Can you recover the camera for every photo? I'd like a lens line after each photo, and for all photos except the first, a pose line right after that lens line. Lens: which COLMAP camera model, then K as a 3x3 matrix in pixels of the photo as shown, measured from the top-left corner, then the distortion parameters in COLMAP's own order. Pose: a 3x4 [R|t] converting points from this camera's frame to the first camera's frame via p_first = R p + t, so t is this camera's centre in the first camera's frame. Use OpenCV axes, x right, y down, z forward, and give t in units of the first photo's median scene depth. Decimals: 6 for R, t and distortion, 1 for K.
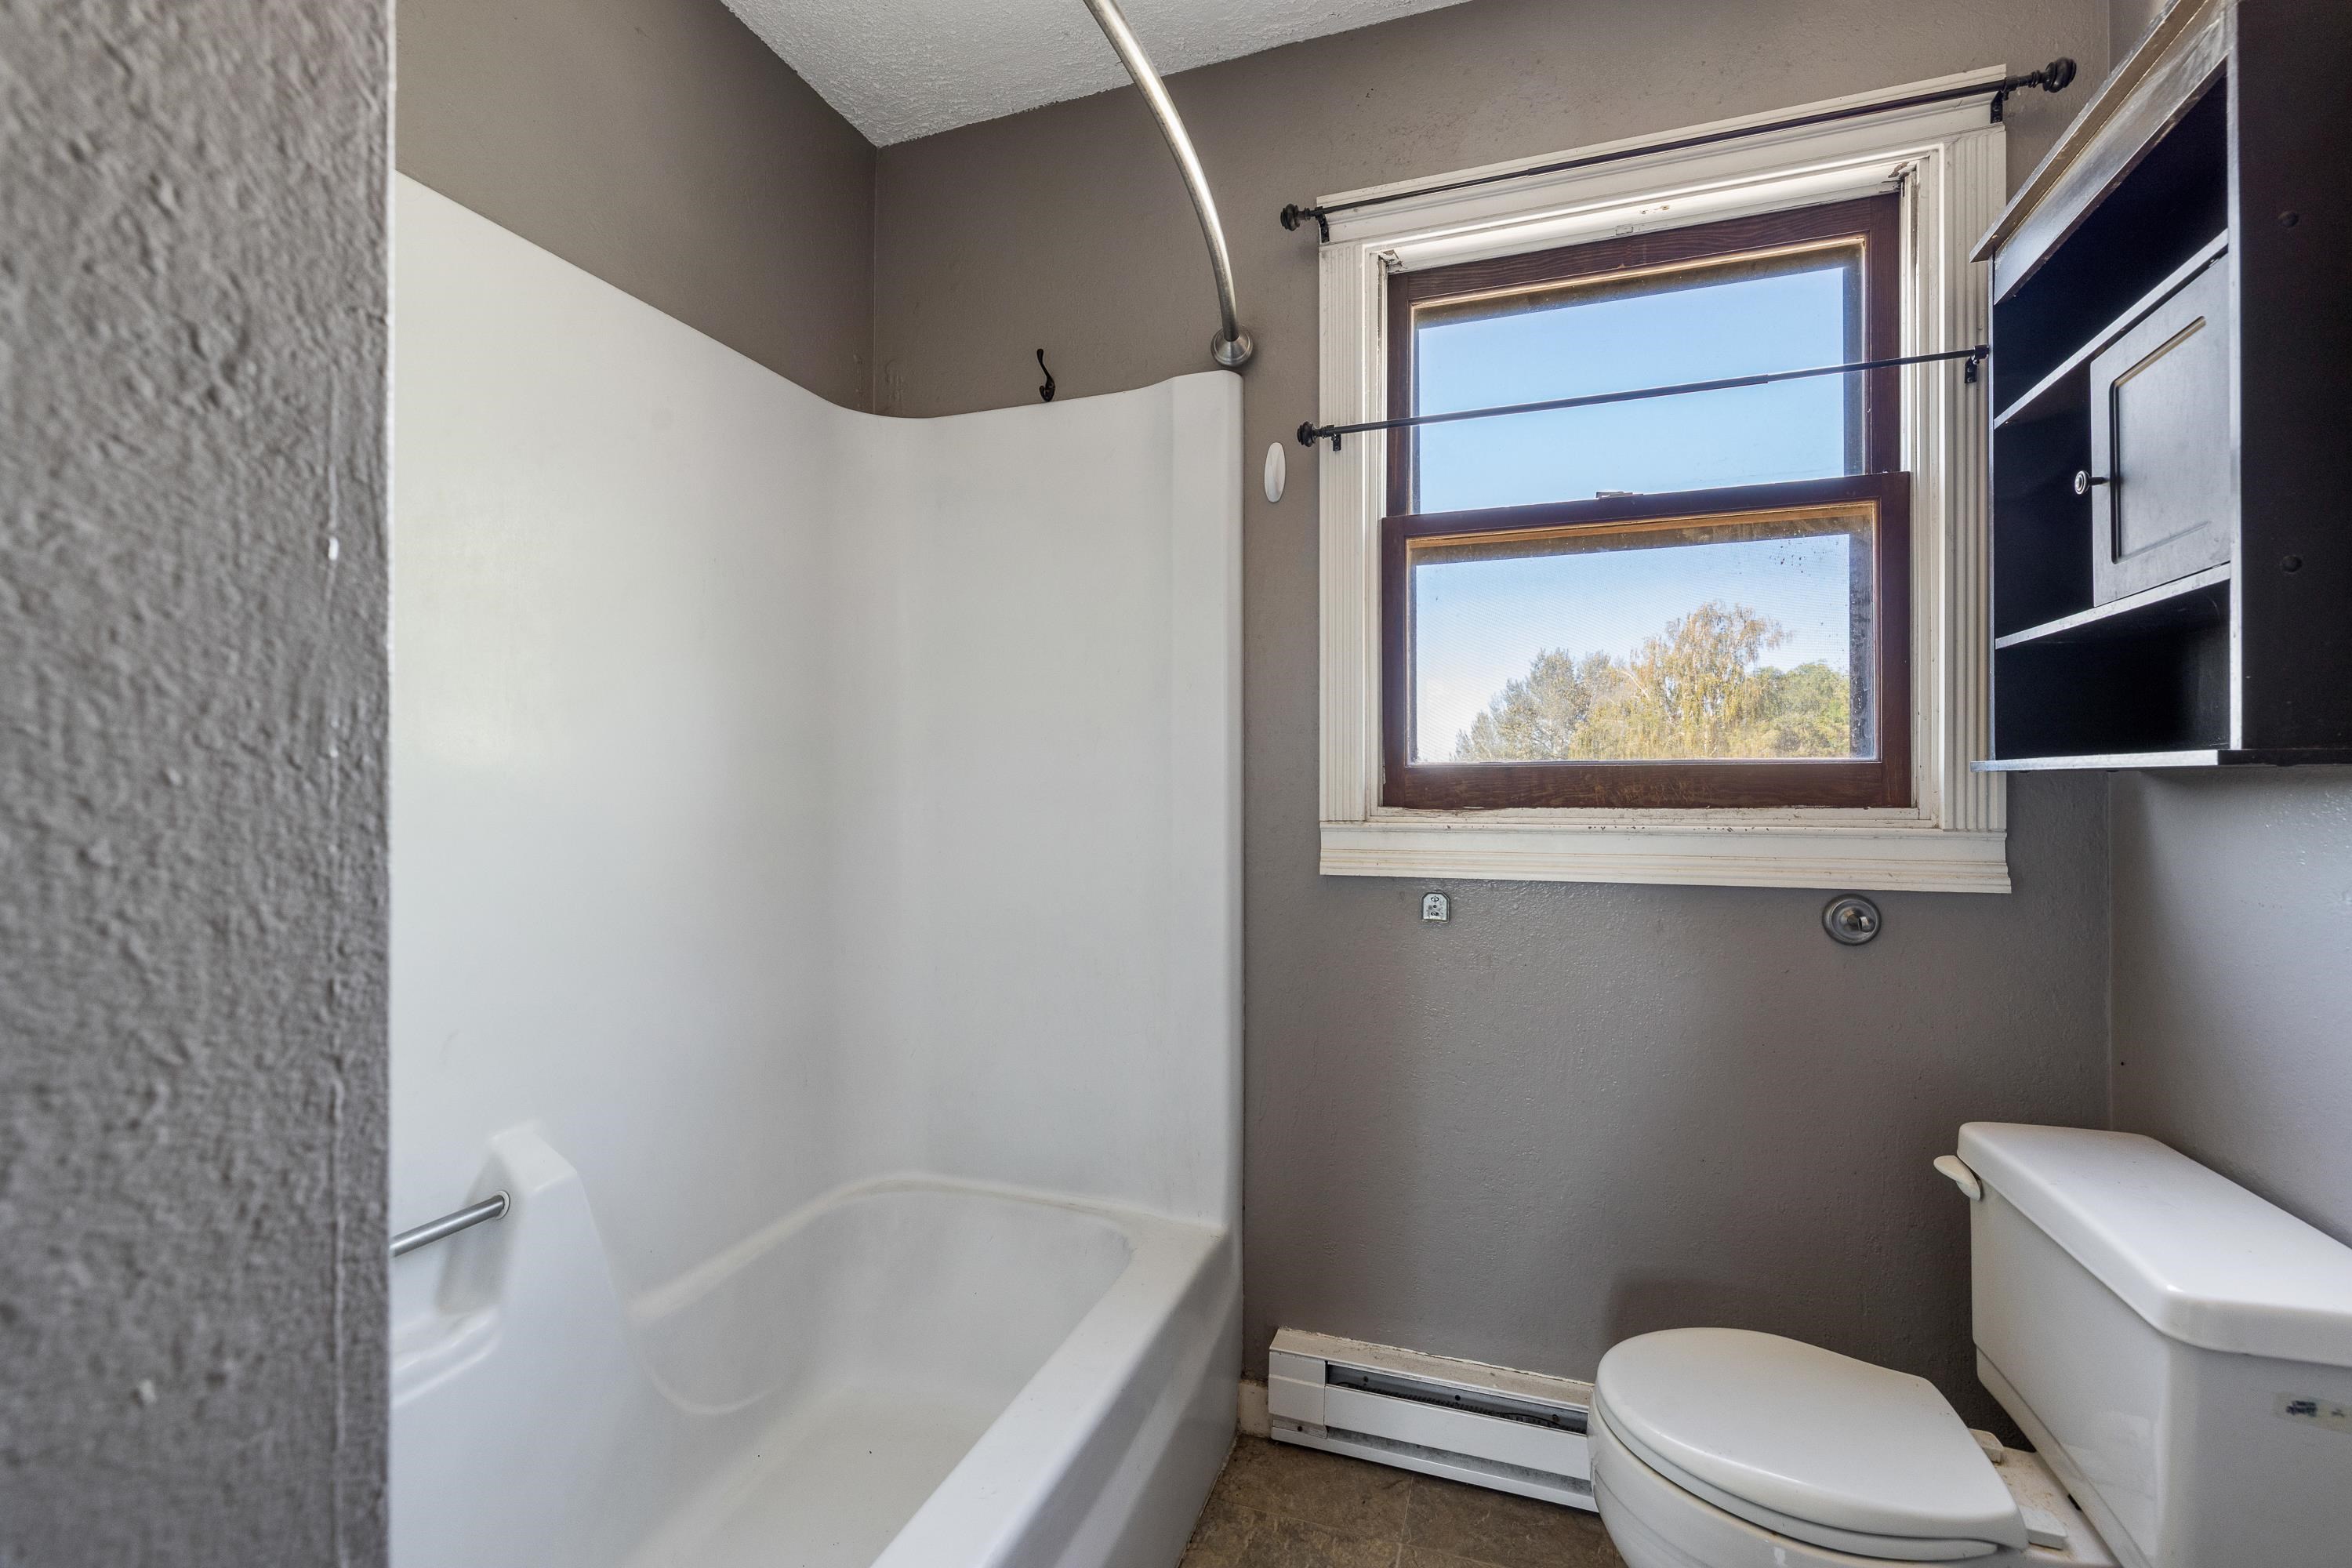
lens RADIAL K [[1015.2, 0, 1175.2], [0, 1015.2, 784.1], [0, 0, 1]] dist [-0.001468, 0.000569]
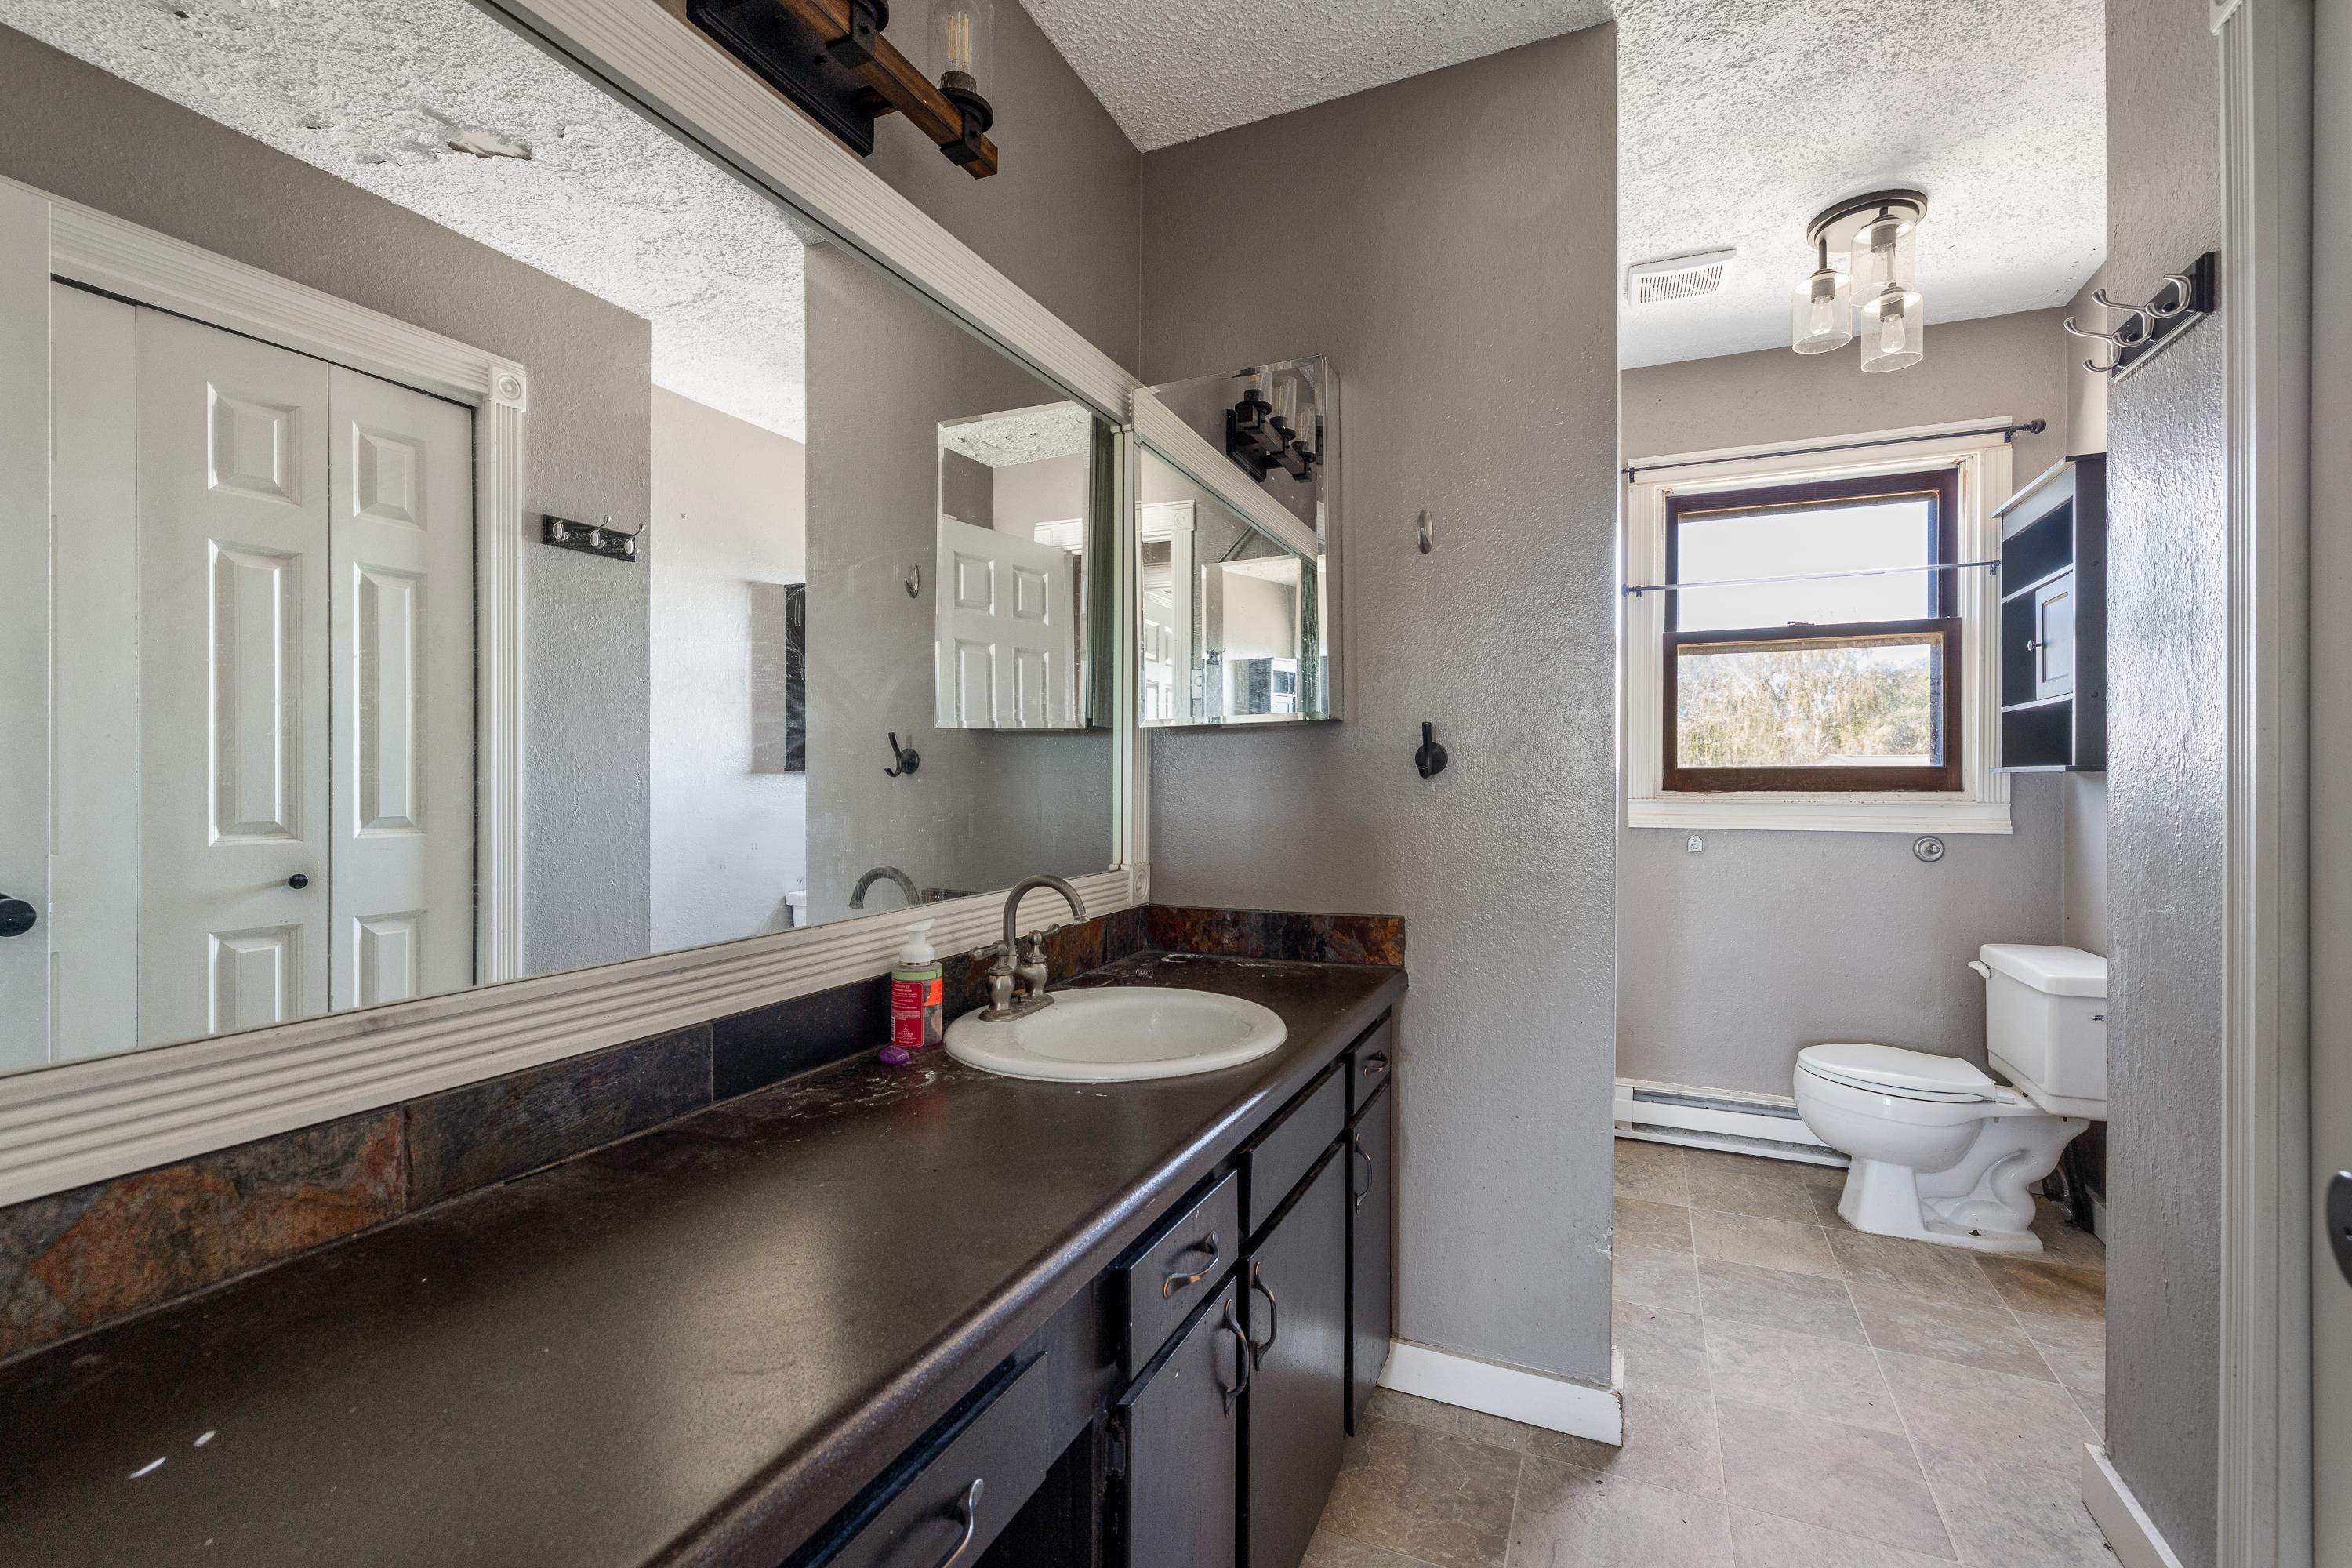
lens RADIAL K [[1015.2, 0, 1176.4], [0, 1015.2, 783.3], [0, 0, 1]] dist [-0.001468, 0.000569]
pose [[0.996899, 0.003025, -0.078633, -0.624883], [-0.002690, 0.999987, 0.004365, 0.004420], [0.078645, -0.004140, 0.996894, -1.063774]]
